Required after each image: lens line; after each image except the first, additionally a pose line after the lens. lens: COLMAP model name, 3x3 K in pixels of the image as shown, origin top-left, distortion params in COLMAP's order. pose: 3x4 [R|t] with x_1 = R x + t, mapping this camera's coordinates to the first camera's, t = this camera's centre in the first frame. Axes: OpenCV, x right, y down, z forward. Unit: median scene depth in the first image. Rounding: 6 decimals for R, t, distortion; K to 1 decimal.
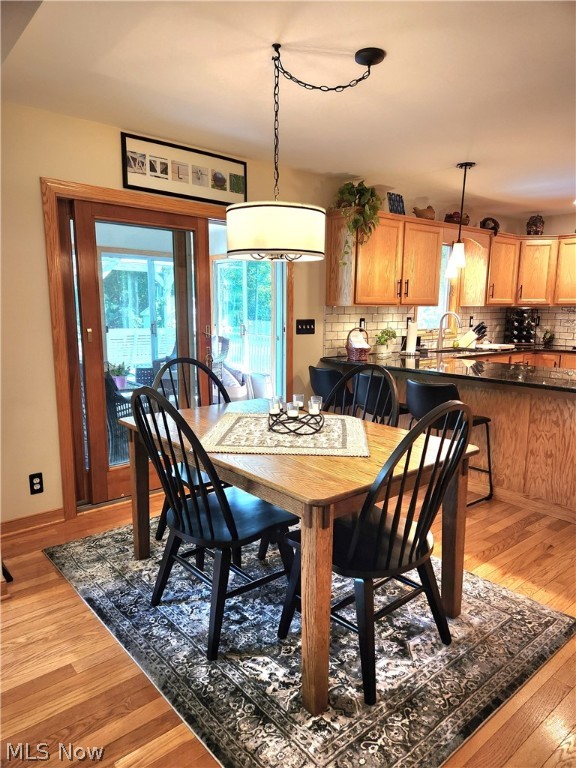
lens RADIAL K [[517.2, 0, 284.7], [0, 517.2, 395.7], [0, 0, 1]] dist [0.077750, -0.066221]
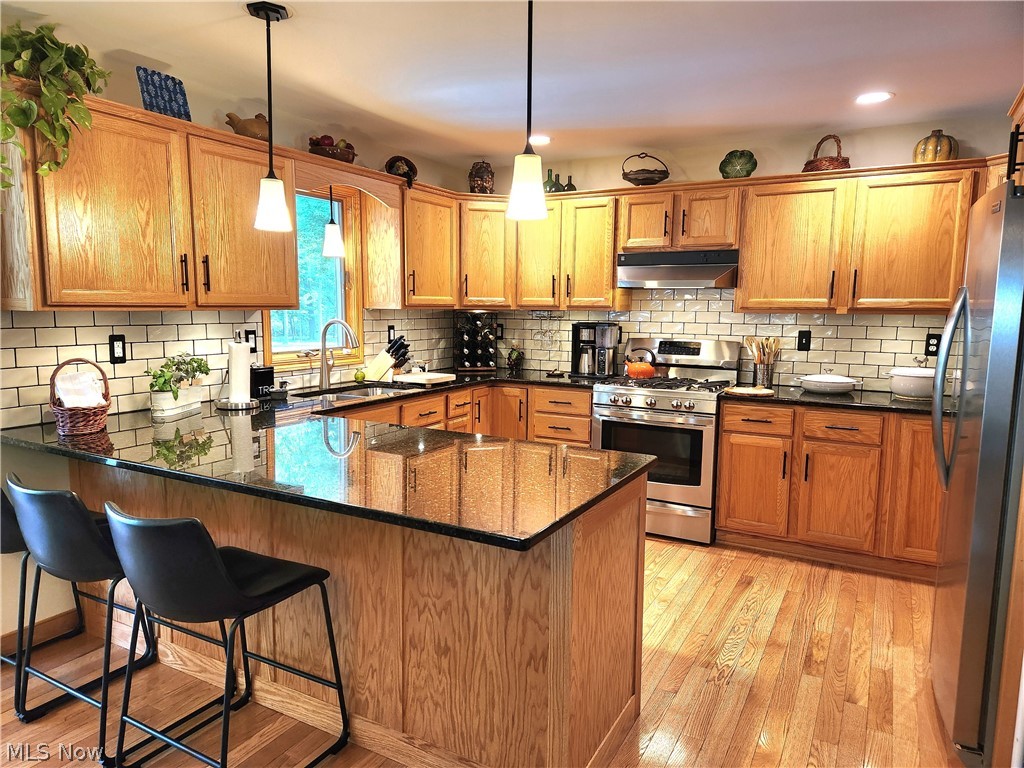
lens RADIAL K [[689.6, 0, 501.6], [0, 689.6, 398.0], [0, 0, 1]] dist [0.077750, -0.066221]
pose [[0.936063, -0.047318, 0.348635, 0.287025], [0.057456, 0.998171, -0.018791, -0.070722], [-0.347108, 0.037621, 0.937070, 0.339850]]
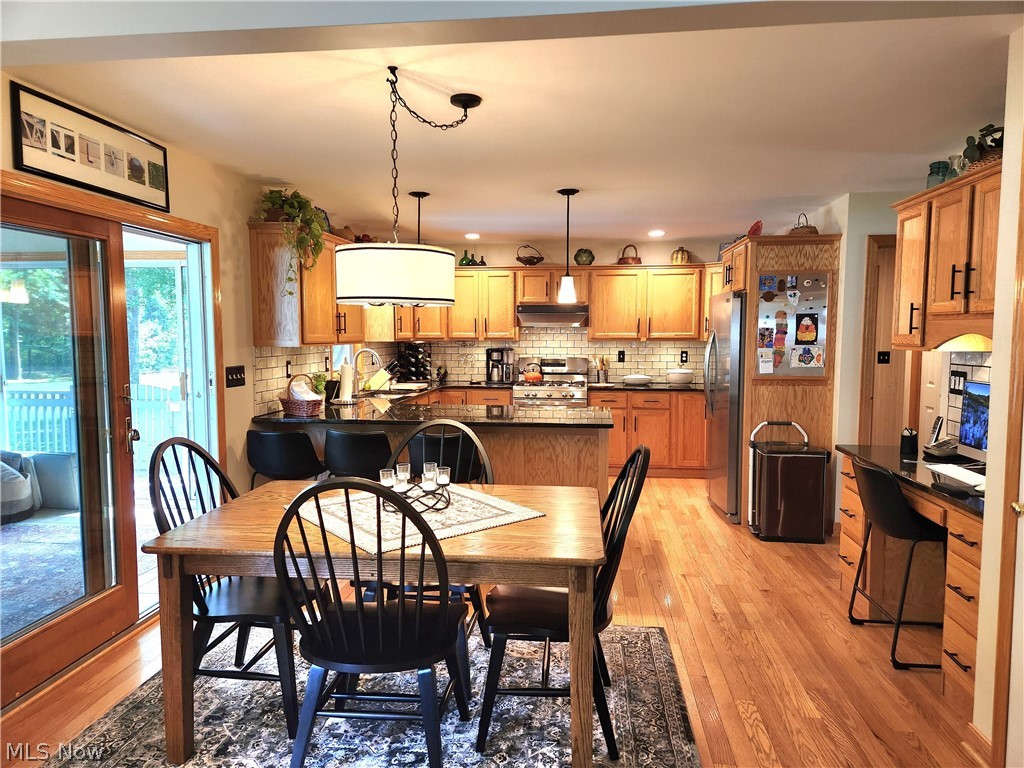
lens RADIAL K [[689.6, 0, 518.8], [0, 689.6, 393.5], [0, 0, 1]] dist [0.077750, -0.066221]
pose [[0.723421, -0.070529, 0.686795, -0.355905], [0.122554, 0.992089, -0.027209, -0.037293], [-0.679443, 0.103854, 0.726342, 0.038504]]
